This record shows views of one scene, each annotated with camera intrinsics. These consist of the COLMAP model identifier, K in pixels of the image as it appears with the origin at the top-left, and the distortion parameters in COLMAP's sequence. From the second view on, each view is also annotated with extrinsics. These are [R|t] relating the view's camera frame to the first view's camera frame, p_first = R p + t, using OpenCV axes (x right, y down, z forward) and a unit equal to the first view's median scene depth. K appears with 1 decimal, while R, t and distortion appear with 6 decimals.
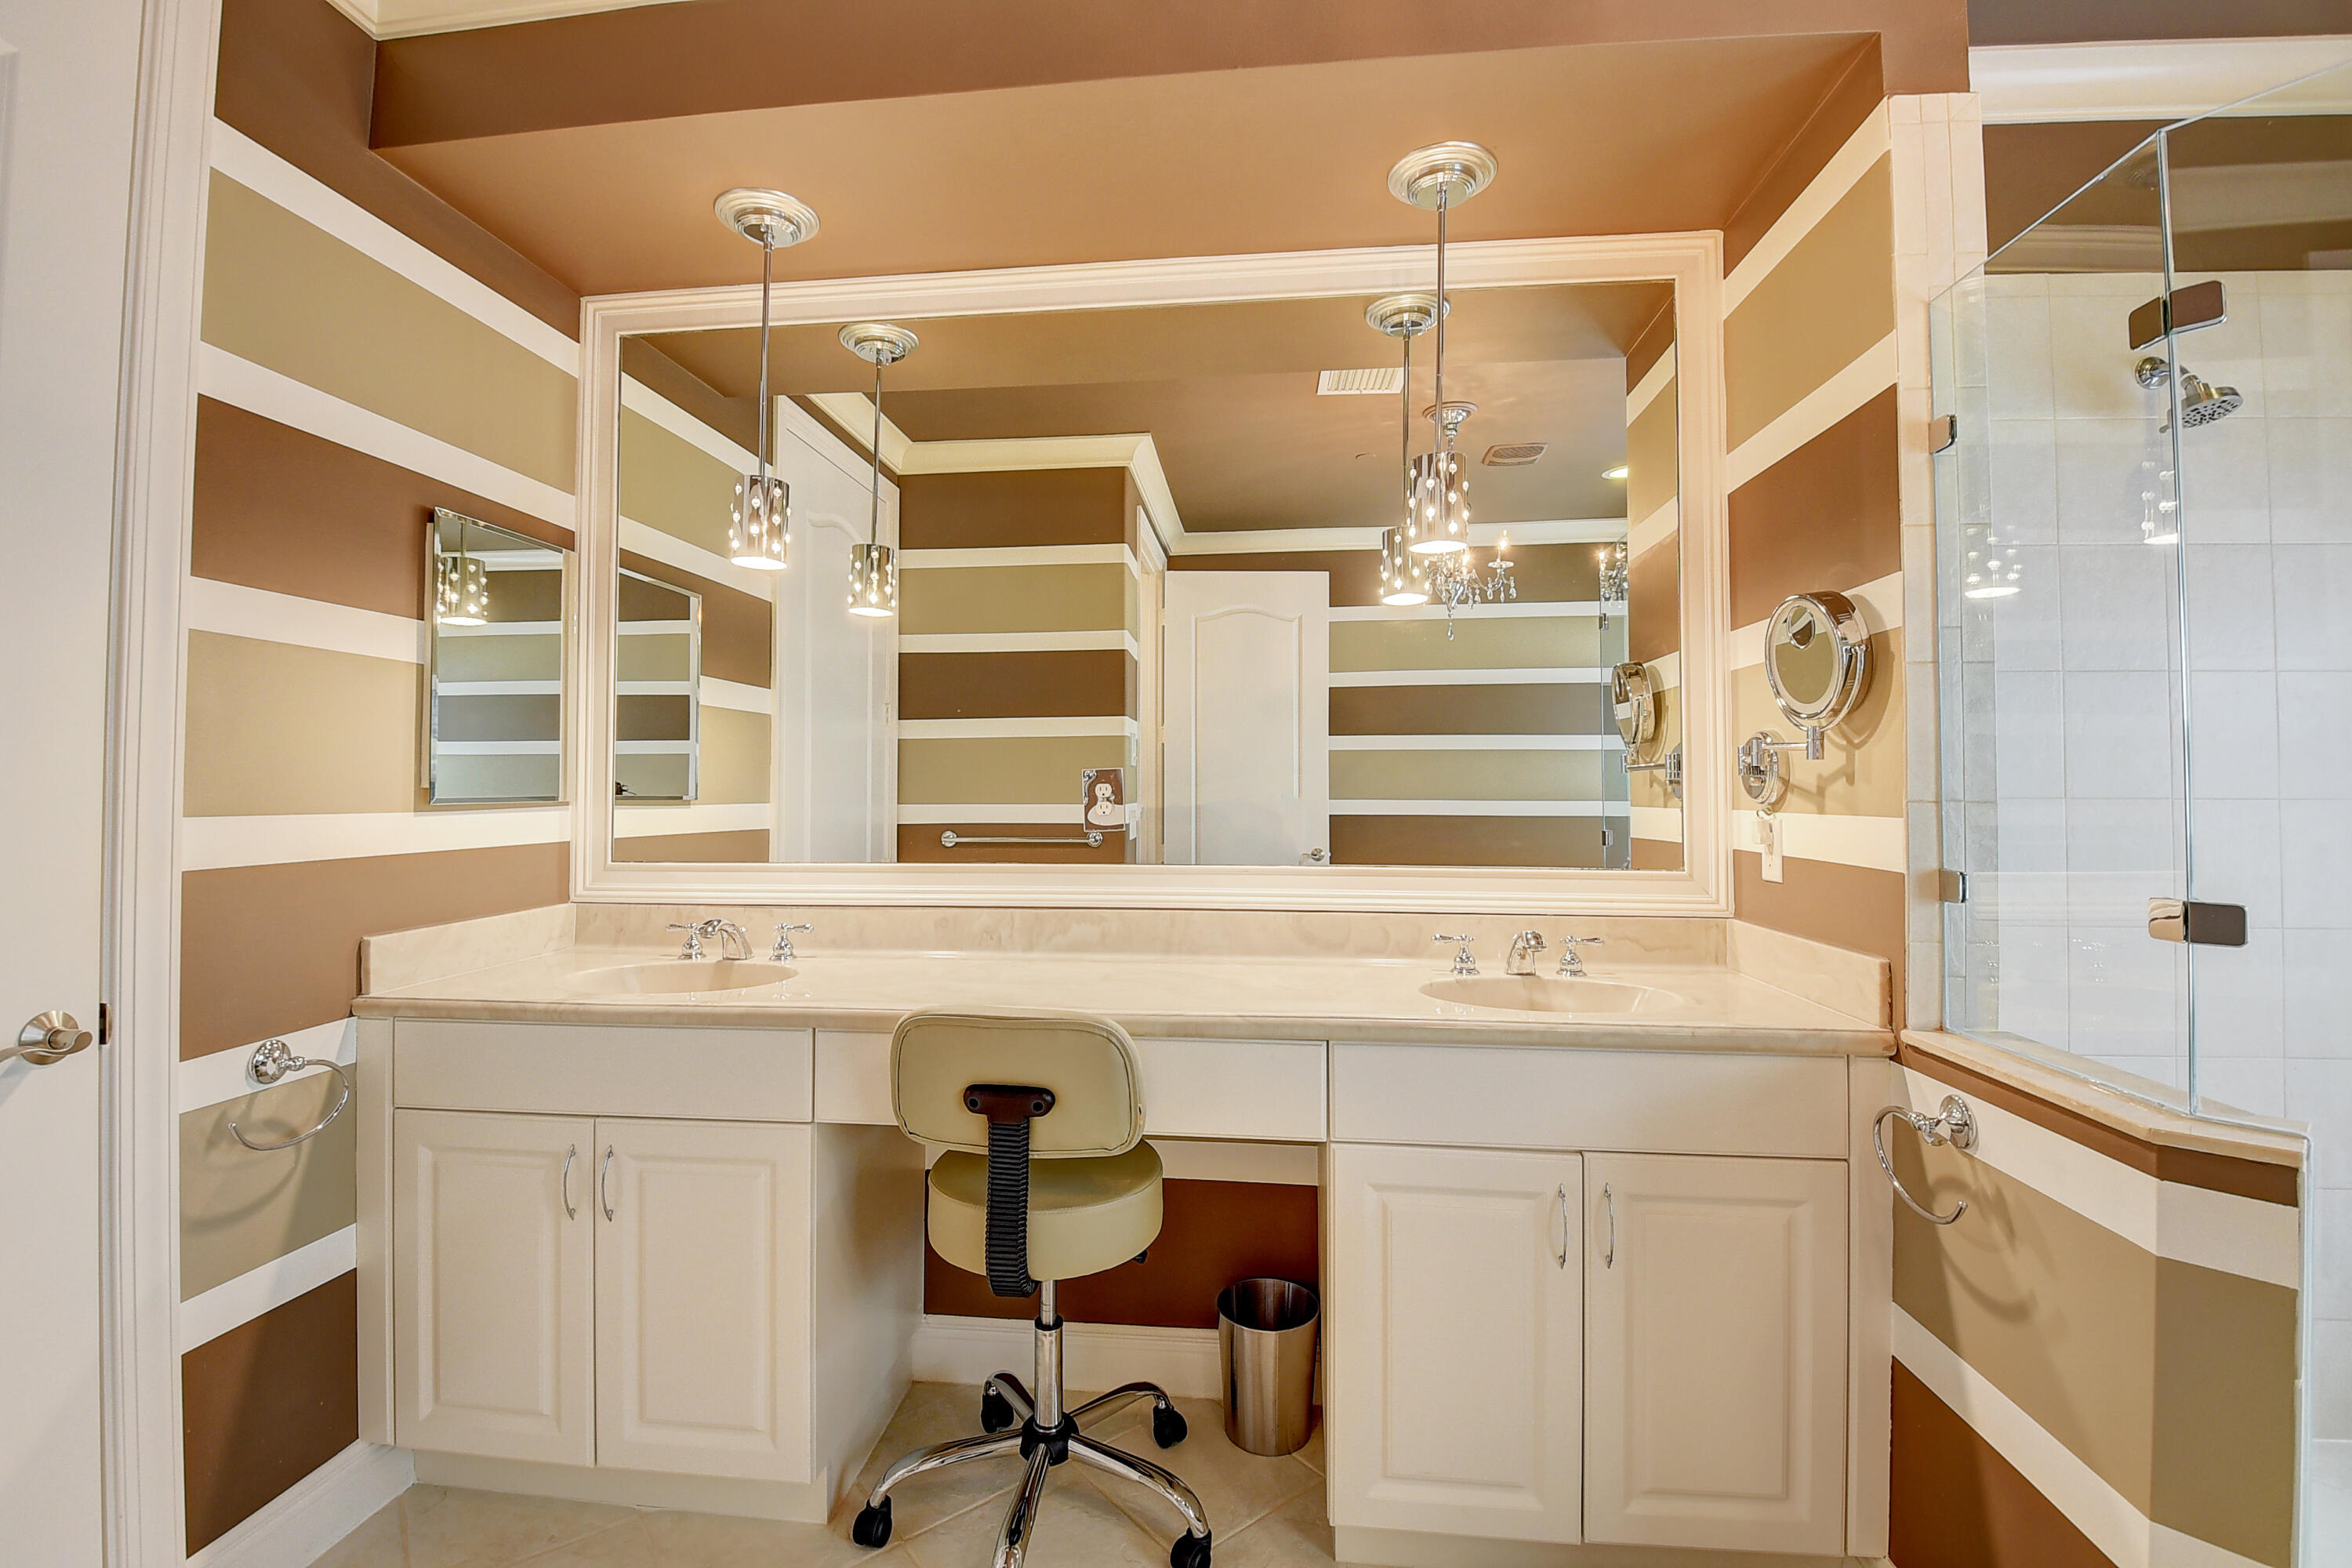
lens RADIAL K [[1030.1, 0, 1170.2], [0, 1030.1, 758.9], [0, 0, 1]] dist [0.003065, -0.021041]
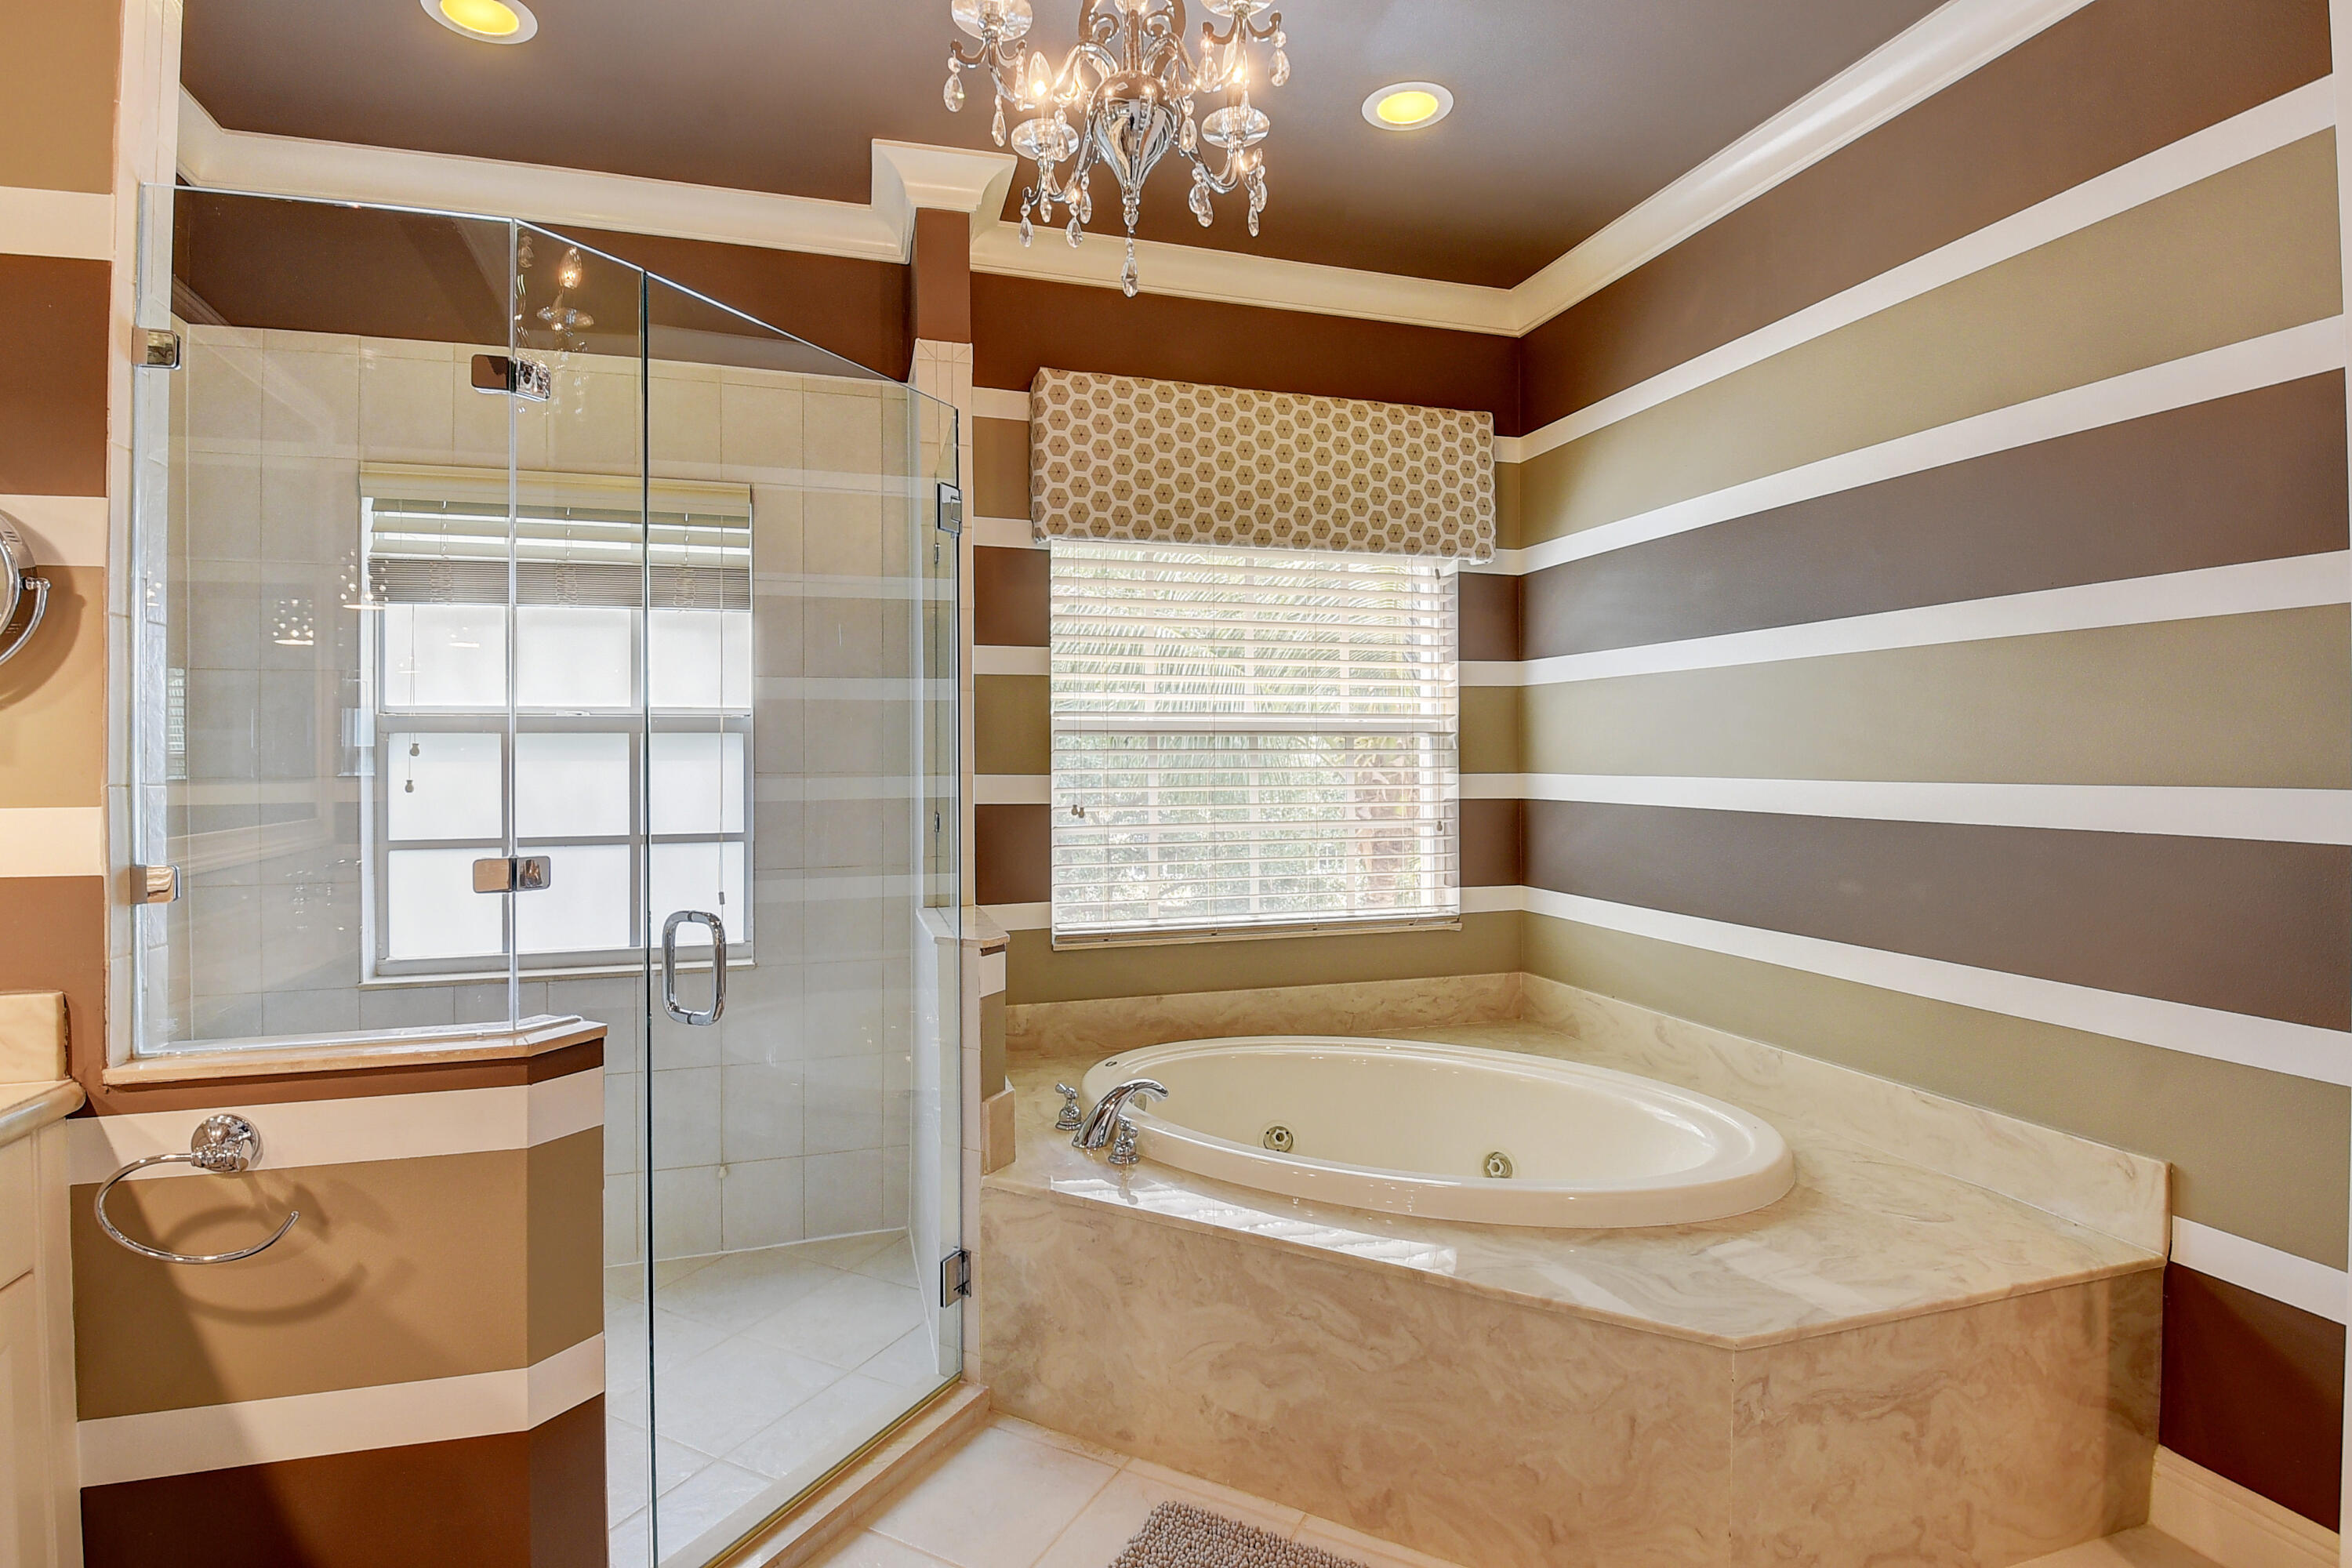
lens RADIAL K [[1130.2, 0, 1166.8], [0, 1130.2, 754.6], [0, 0, 1]] dist [0.023161, -0.031114]
pose [[-0.397260, 0.006273, 0.917685, -0.407308], [-0.018461, 0.999720, -0.014825, 0.014079], [-0.917520, -0.022831, -0.397033, 0.570579]]
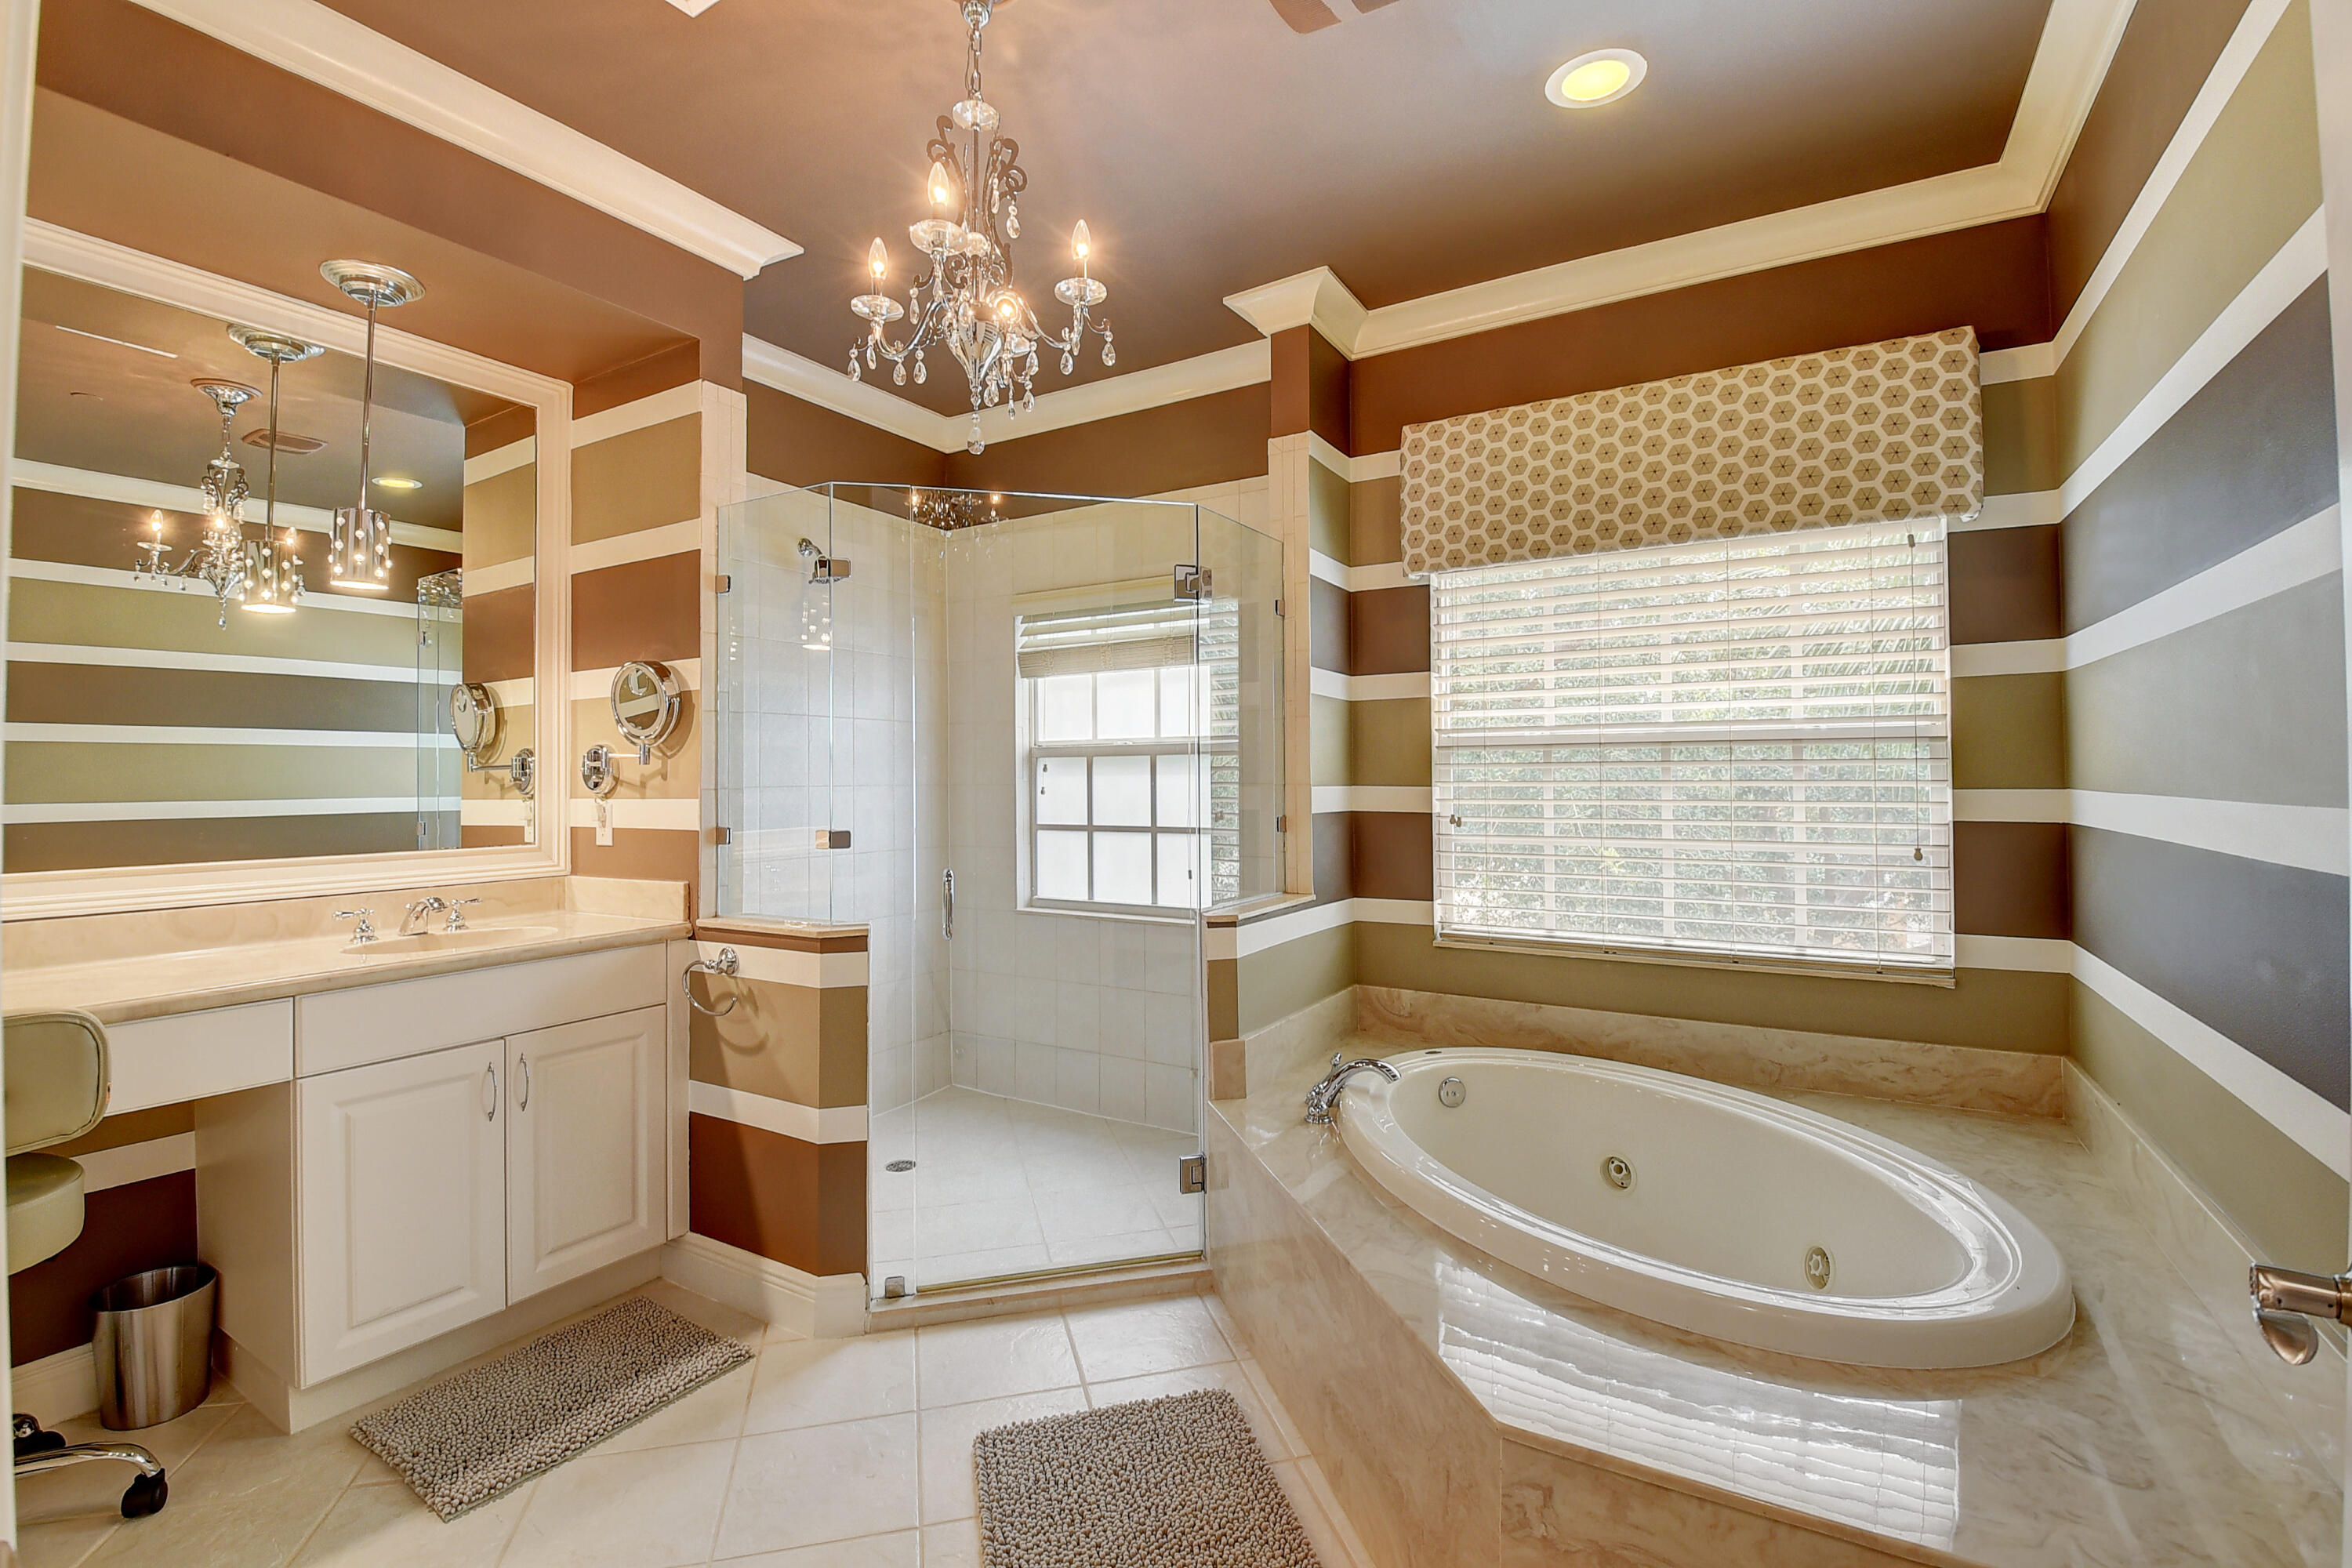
lens RADIAL K [[1030.1, 0, 1170.2], [0, 1030.1, 758.9], [0, 0, 1]] dist [0.003065, -0.021041]
pose [[0.411384, 0.012729, 0.911373, -0.542642], [-0.015227, 0.999859, -0.007092, -0.010337], [-0.911335, -0.010960, 0.411520, -0.445128]]
